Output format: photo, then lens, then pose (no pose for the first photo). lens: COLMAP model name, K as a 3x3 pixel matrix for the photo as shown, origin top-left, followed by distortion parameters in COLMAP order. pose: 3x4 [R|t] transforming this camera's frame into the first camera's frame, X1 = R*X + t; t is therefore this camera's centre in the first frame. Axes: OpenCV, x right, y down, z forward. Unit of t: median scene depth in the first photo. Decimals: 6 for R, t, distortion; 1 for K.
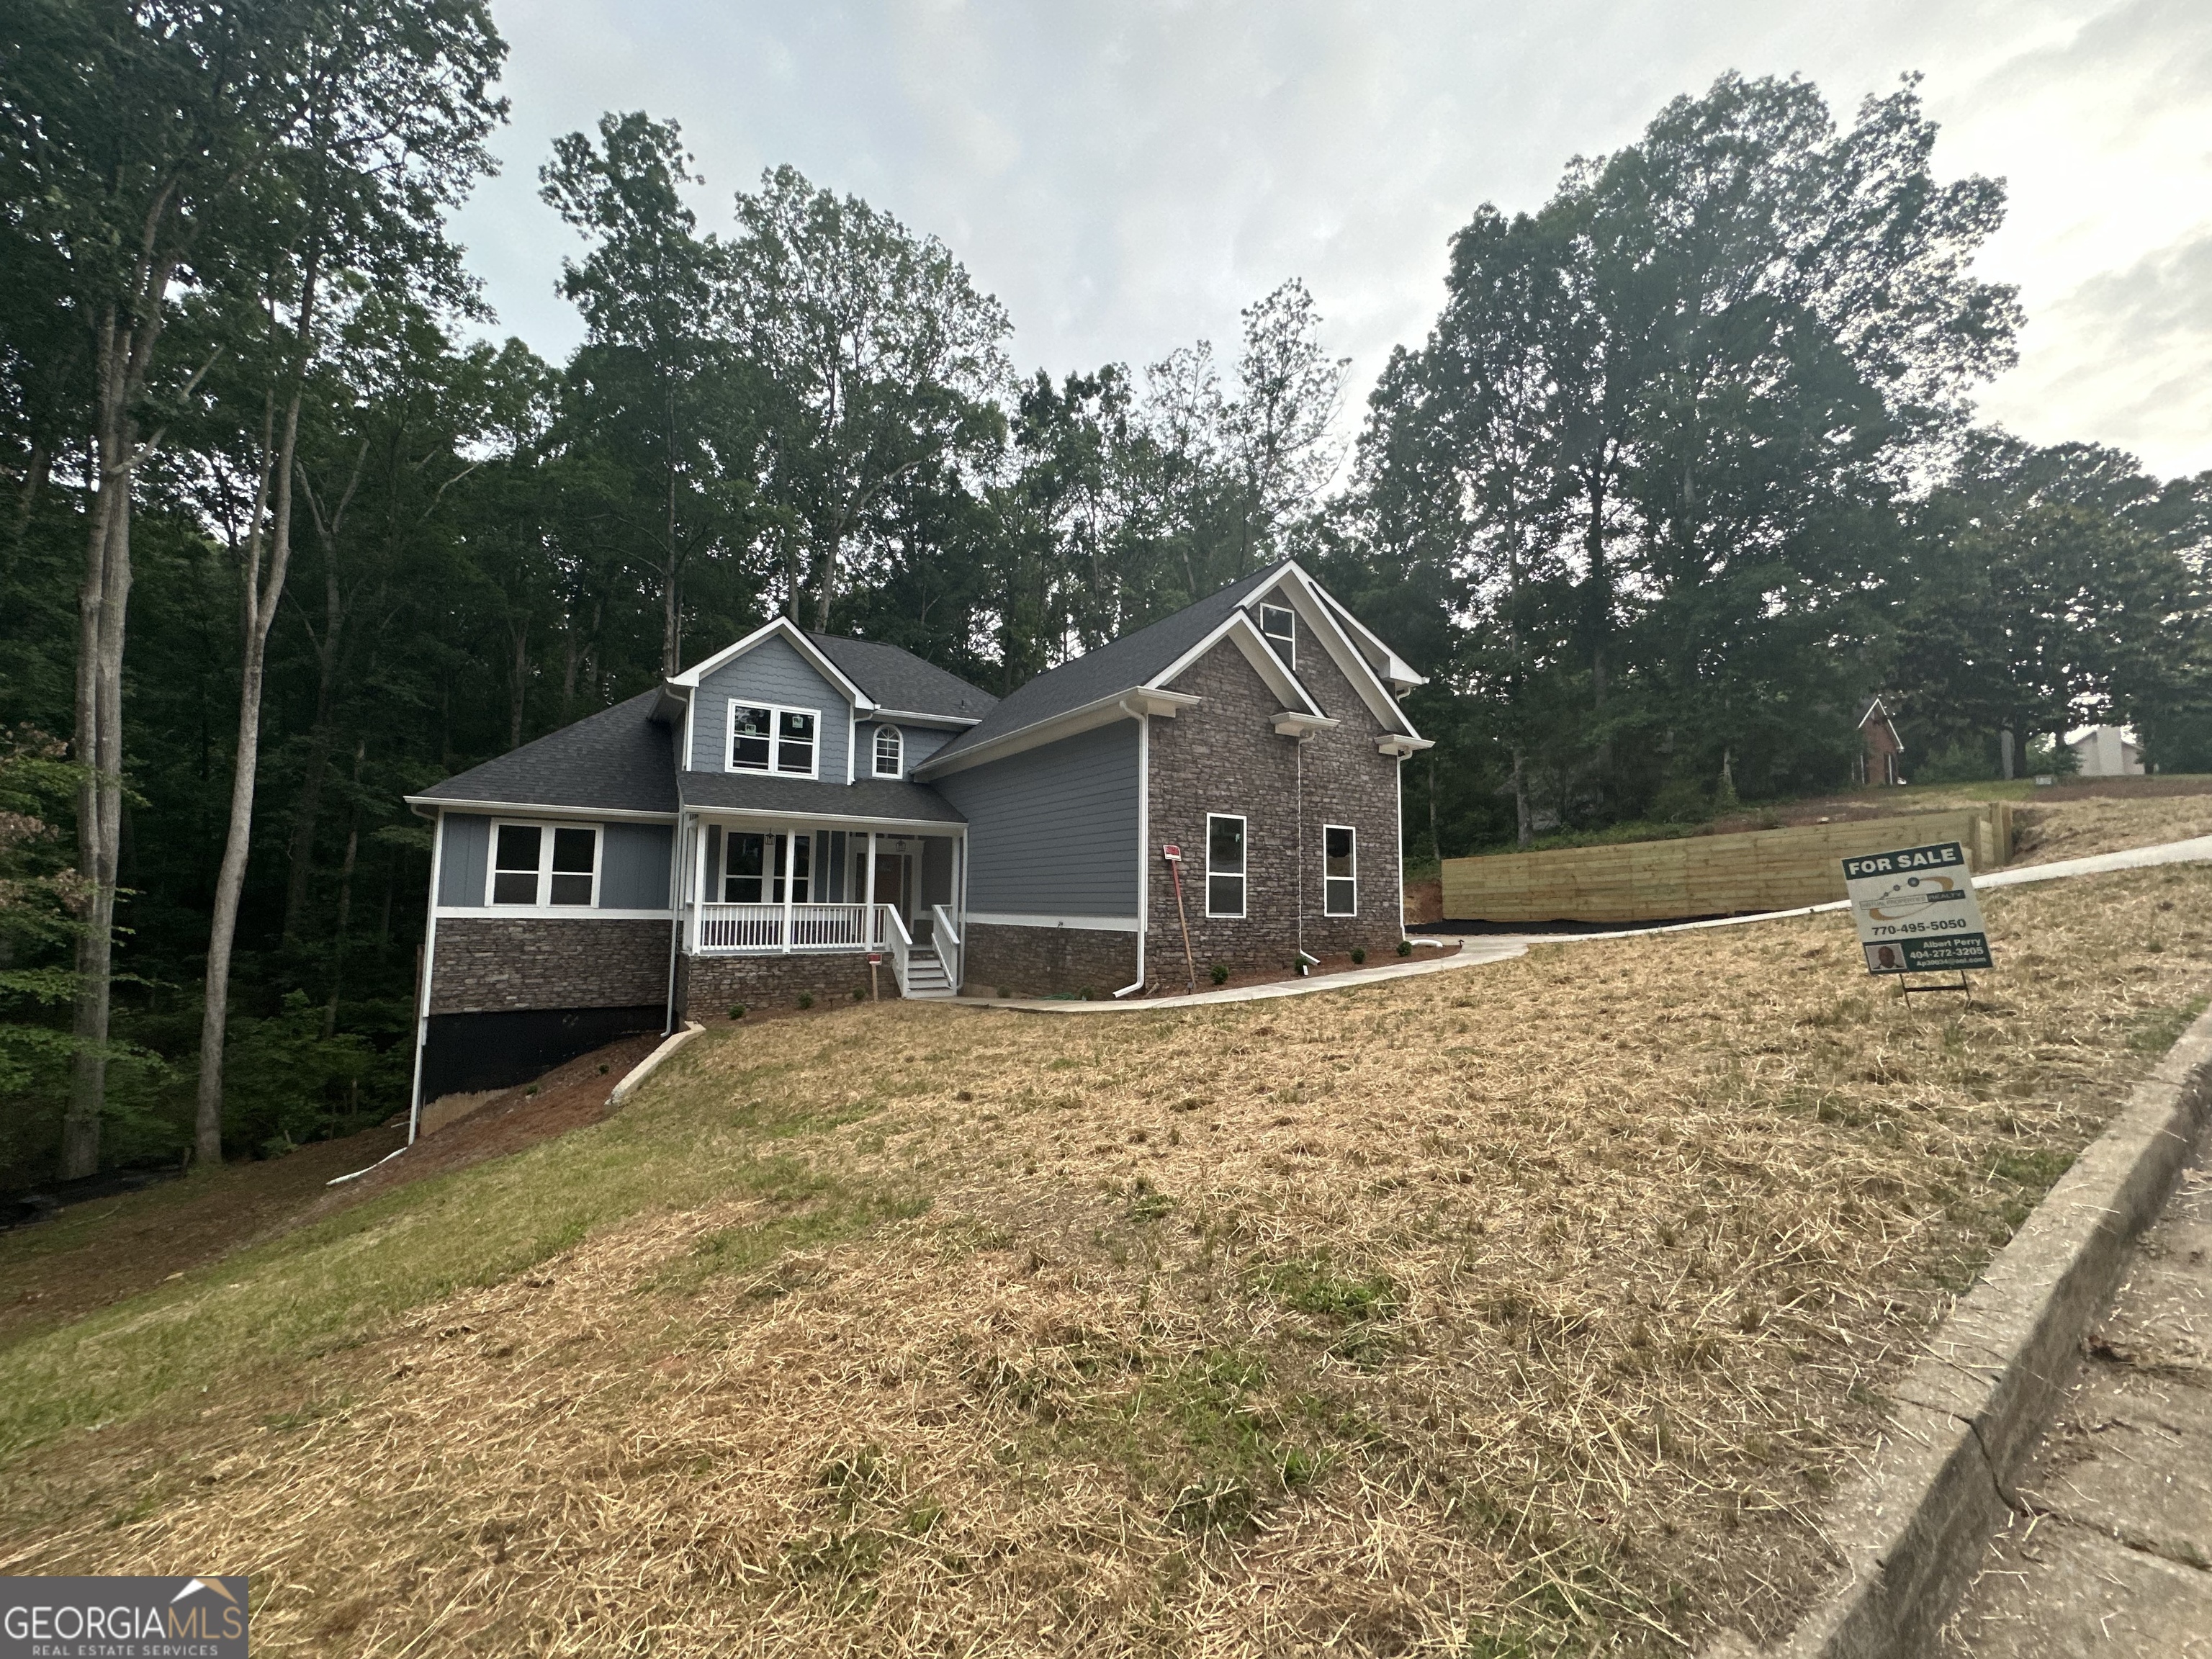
lens RADIAL K [[880.0, 0, 1109.3], [0, 880.0, 834.4], [0, 0, 1]] dist [-0.002475, -0.000314]
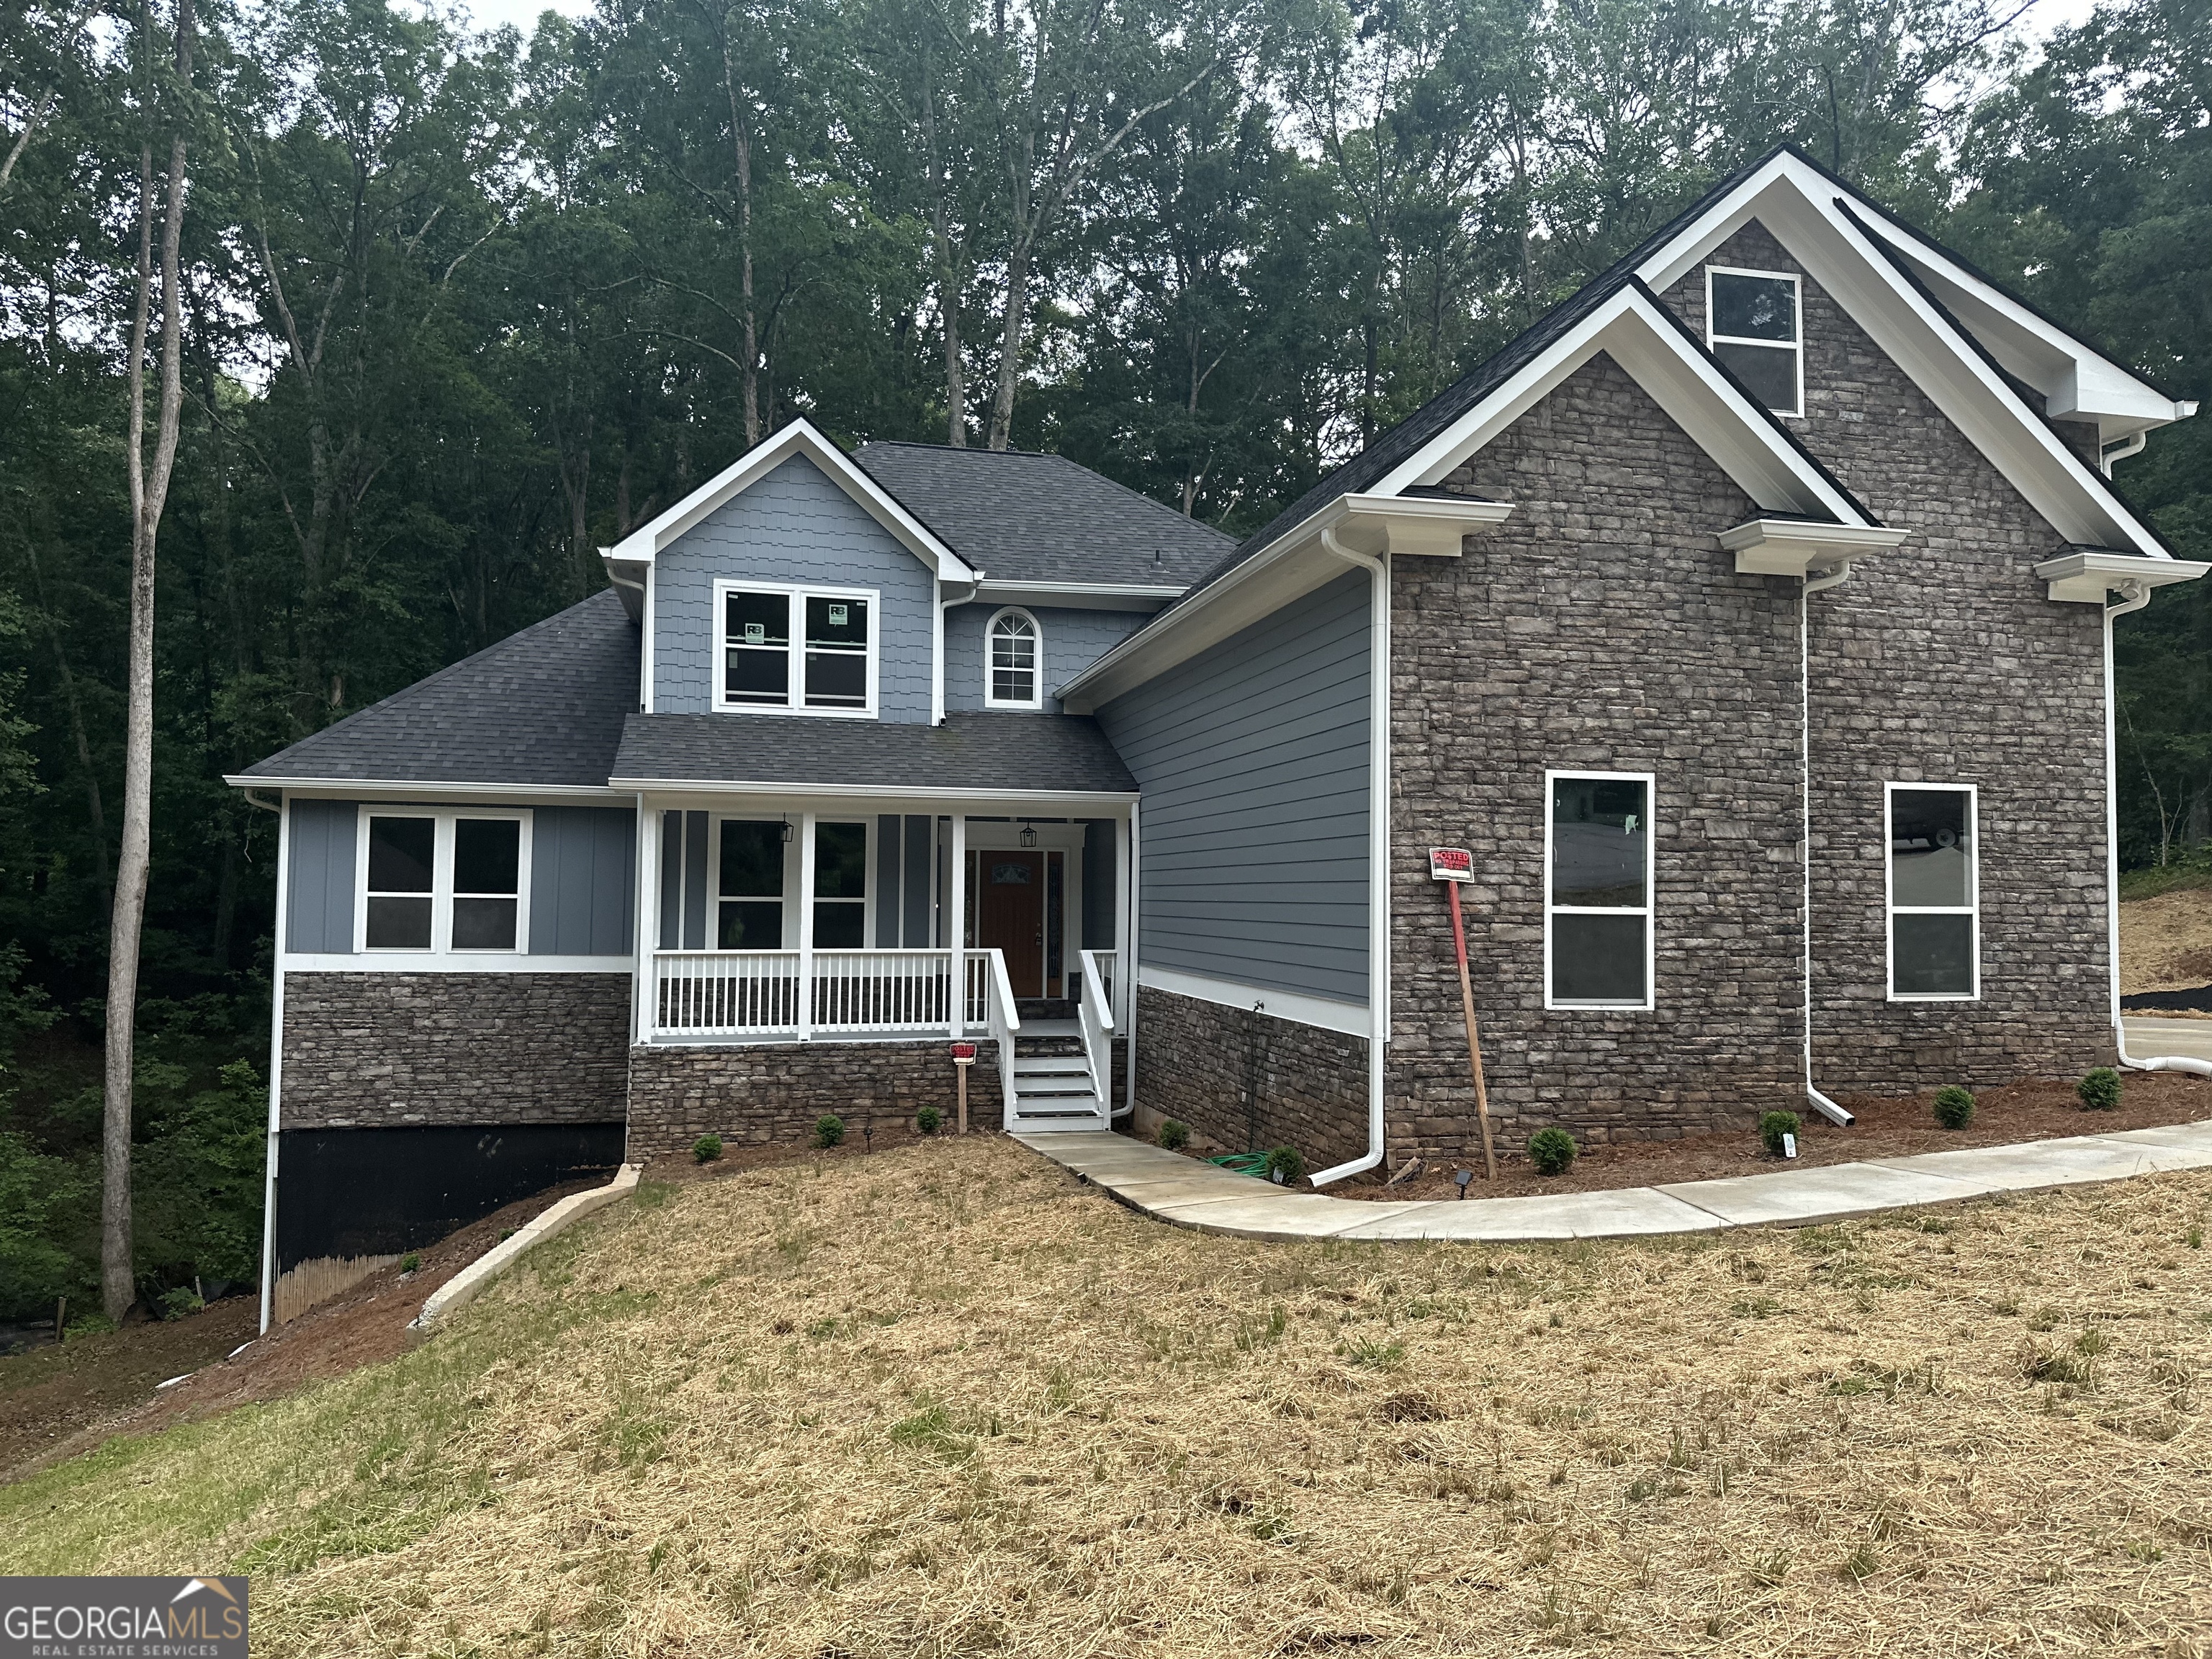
lens RADIAL K [[1535.0, 0, 1101.0], [0, 1535.0, 838.5], [0, 0, 1]] dist [0.130944, -0.215250]
pose [[0.943432, -0.014543, -0.331247, 0.124971], [0.026963, 0.999094, 0.032932, -0.017322], [0.330468, -0.040000, 0.942969, 0.158455]]
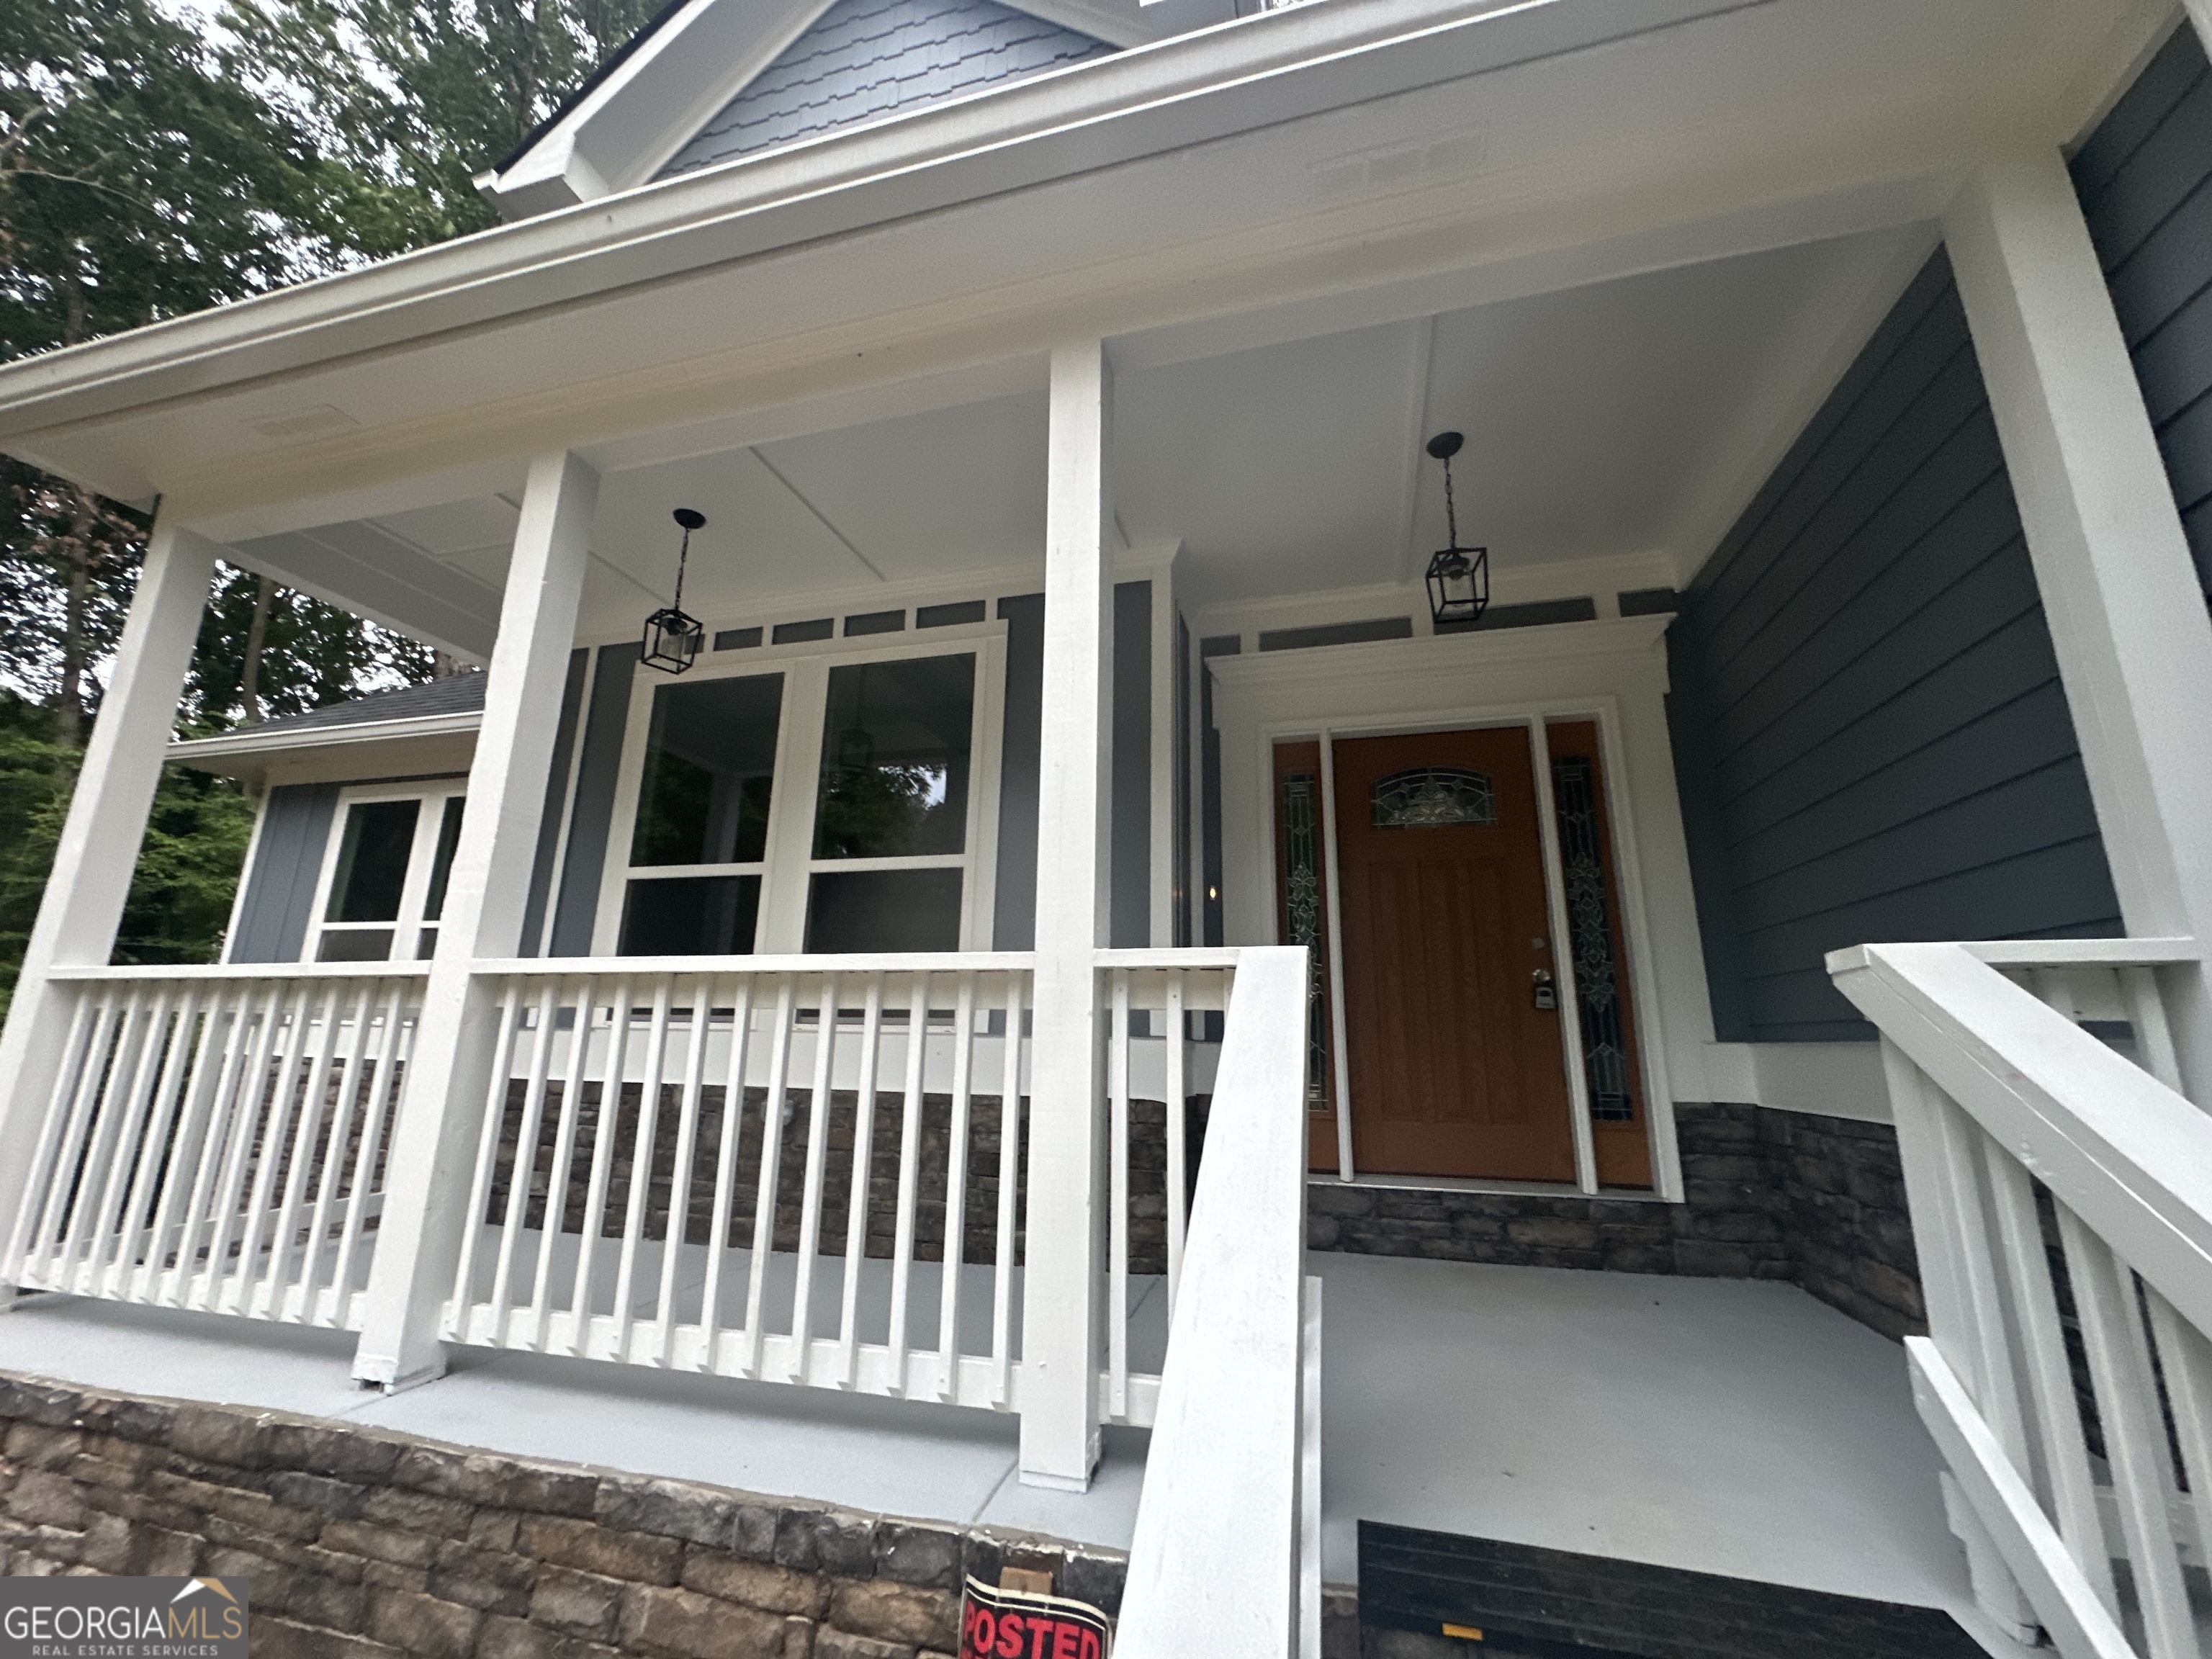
lens RADIAL K [[880.0, 0, 1109.3], [0, 880.0, 834.4], [0, 0, 1]] dist [-0.002475, -0.000314]
pose [[0.678220, -0.171681, -0.714523, -0.202669], [0.050766, 0.980950, -0.187510, 0.088212], [0.733103, 0.090899, 0.674016, 0.973039]]
